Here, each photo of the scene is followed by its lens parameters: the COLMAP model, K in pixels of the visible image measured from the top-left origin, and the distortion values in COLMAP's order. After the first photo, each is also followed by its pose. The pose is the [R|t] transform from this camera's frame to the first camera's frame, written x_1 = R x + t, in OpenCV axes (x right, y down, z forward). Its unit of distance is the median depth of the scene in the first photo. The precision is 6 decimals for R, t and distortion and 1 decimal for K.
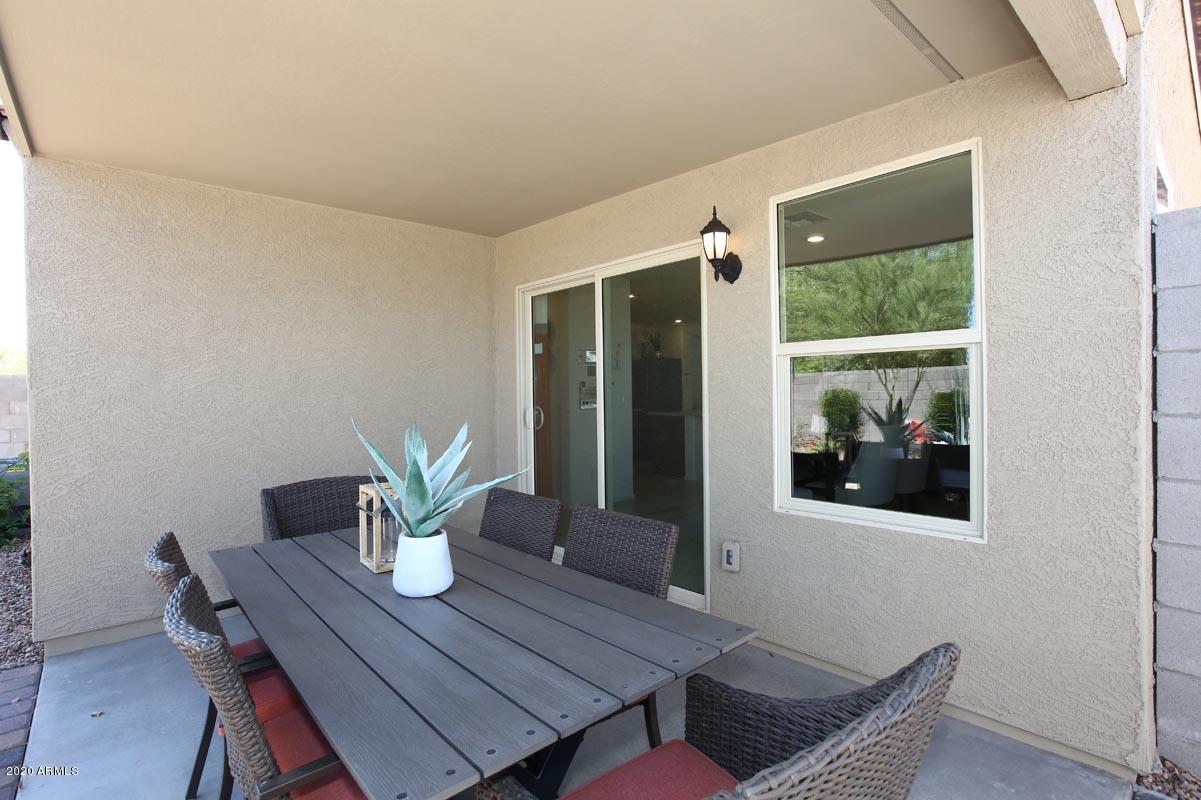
lens RADIAL K [[578.8, 0, 595.4], [0, 578.8, 395.2], [0, 0, 1]] dist [-0.045005, 0.018806]
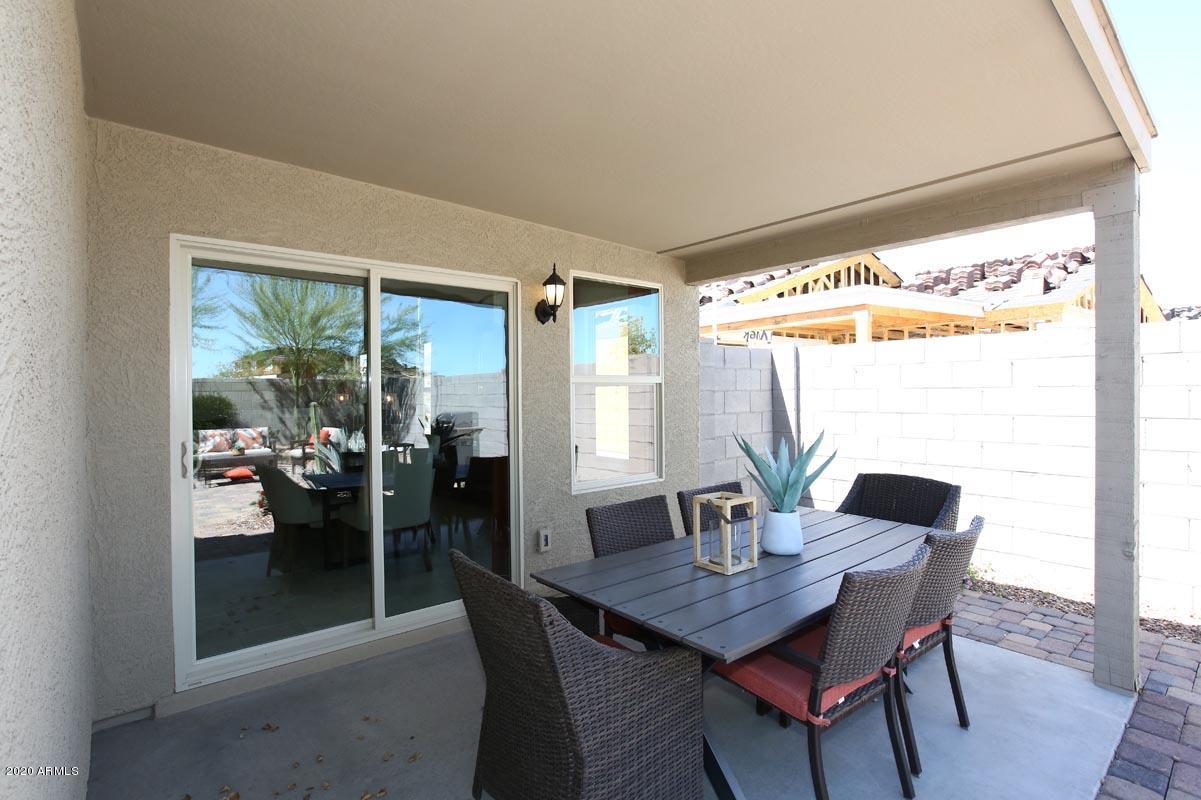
lens RADIAL K [[578.8, 0, 595.4], [0, 578.8, 395.2], [0, 0, 1]] dist [-0.045005, 0.018806]
pose [[0.030328, 0.008379, 0.999505, -1.033947], [0.012506, 0.999883, -0.008762, -0.024753], [-0.999462, 0.012766, 0.030220, 0.850144]]
